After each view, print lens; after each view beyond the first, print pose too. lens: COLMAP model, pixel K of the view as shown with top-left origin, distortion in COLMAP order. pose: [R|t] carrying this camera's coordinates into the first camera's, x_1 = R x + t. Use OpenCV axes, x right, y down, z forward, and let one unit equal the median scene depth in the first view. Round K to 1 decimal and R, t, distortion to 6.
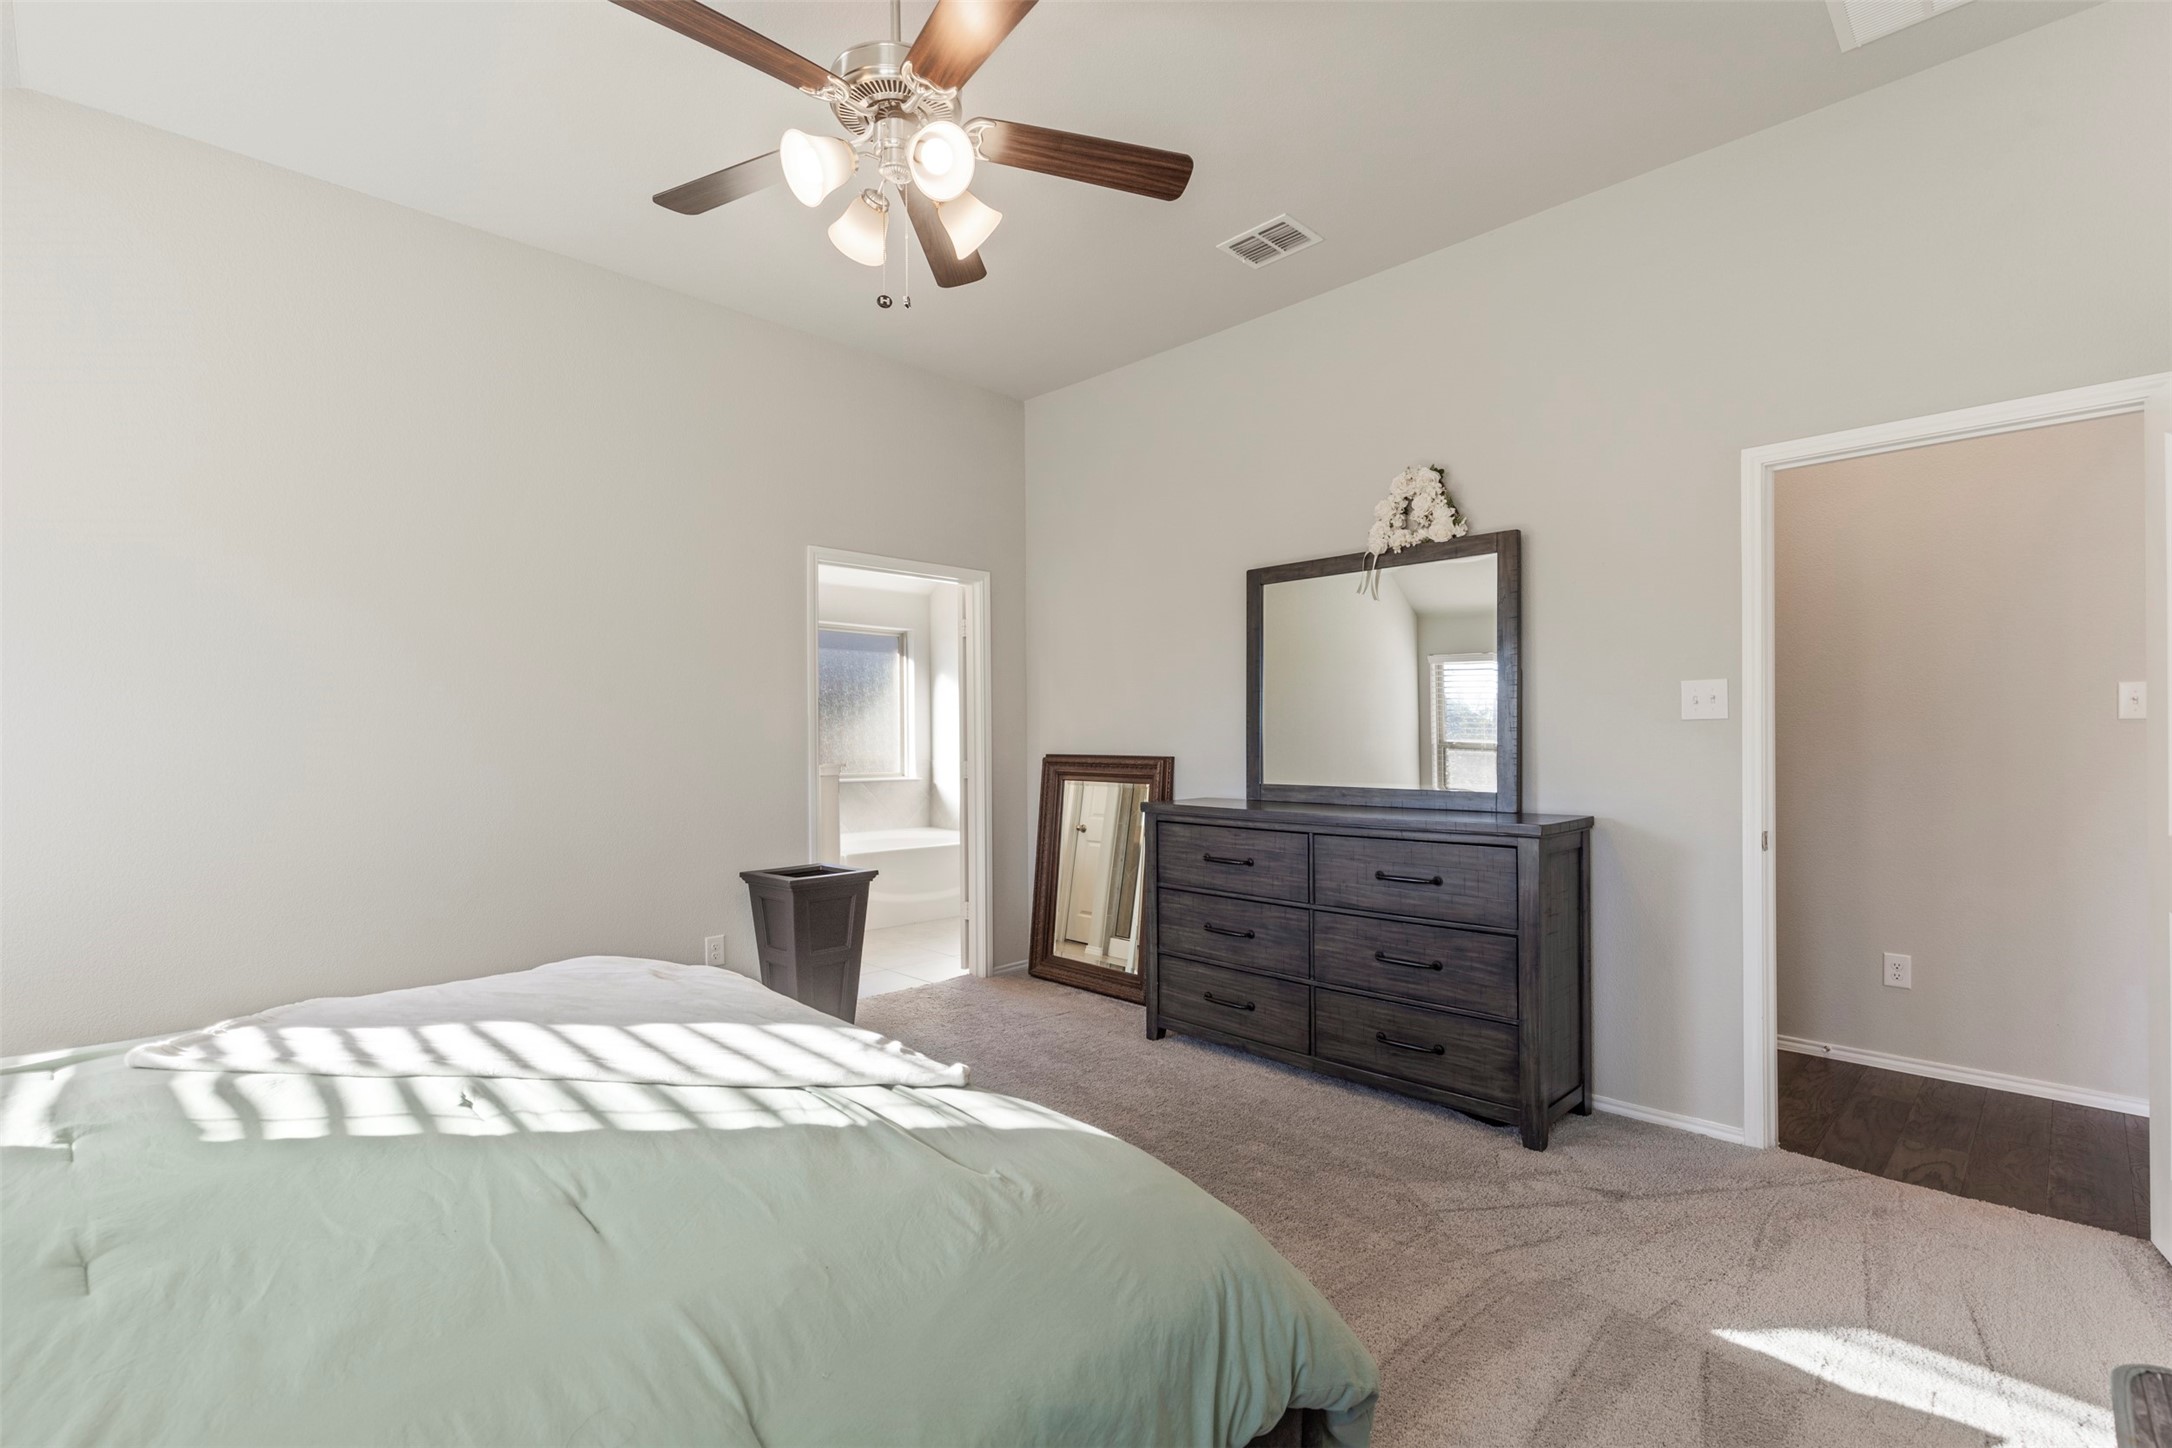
lens RADIAL K [[989.9, 0, 1094.5], [0, 989.9, 727.0], [0, 0, 1]] dist [0.003900, 0.000303]
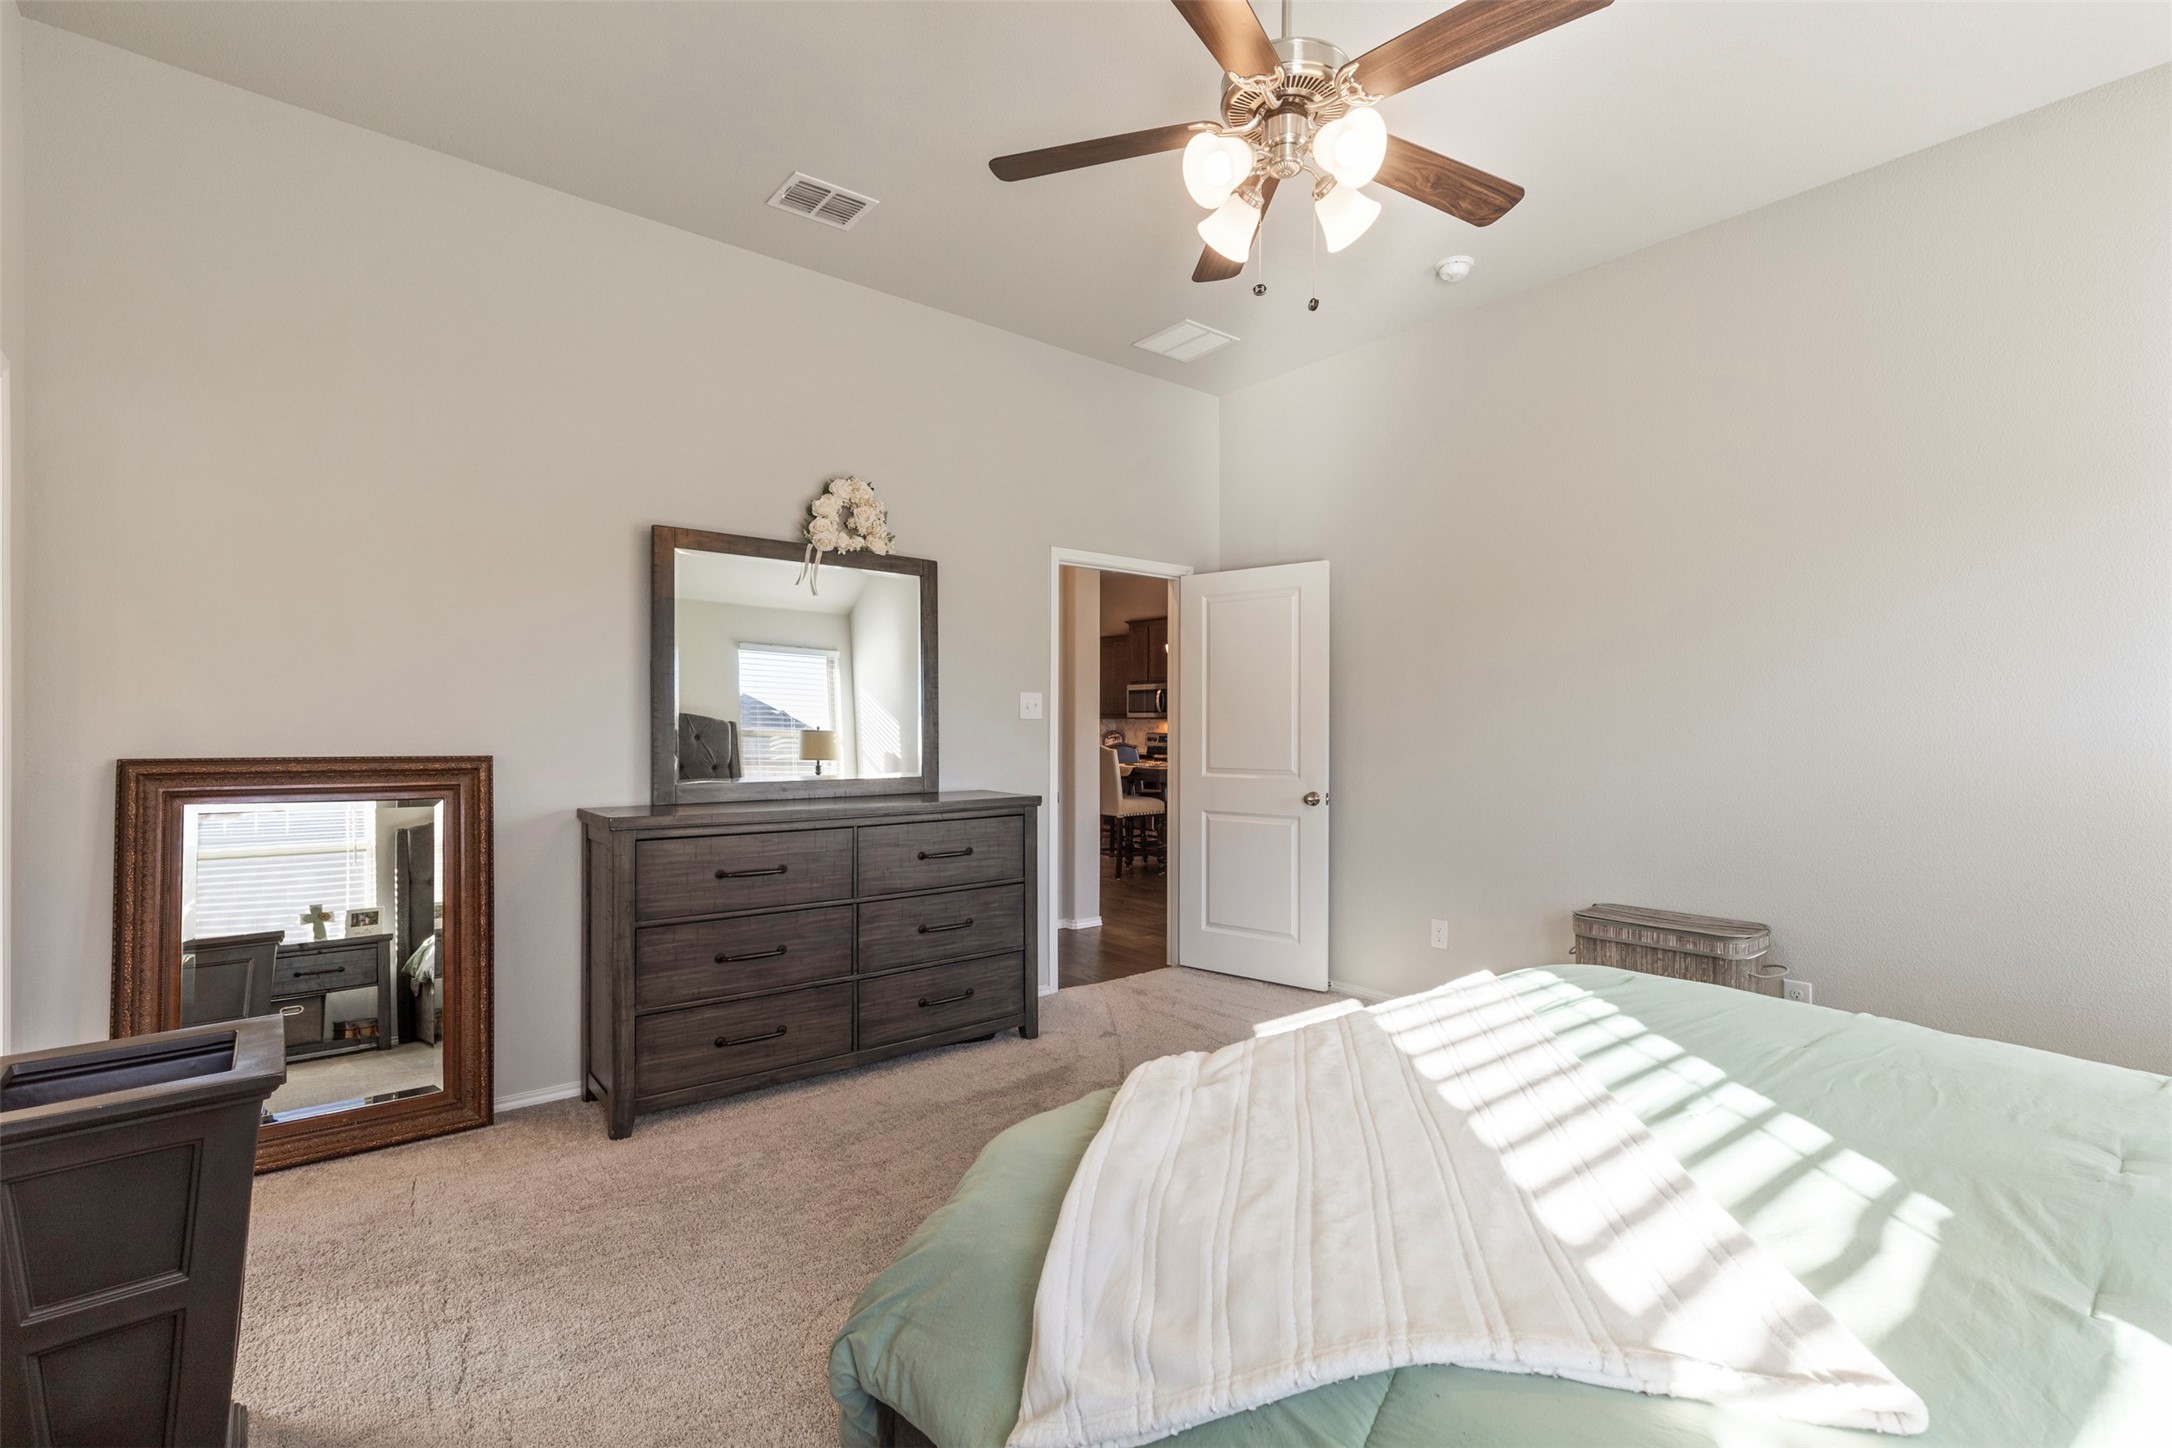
lens RADIAL K [[976.6, 0, 1089.2], [0, 976.6, 715.5], [0, 0, 1]] dist [0.007186, -0.001374]
pose [[0.099385, 0.017778, 0.994890, -0.736355], [-0.016327, 0.999735, -0.016234, 0.008107], [-0.994915, -0.014630, 0.099649, 0.673360]]
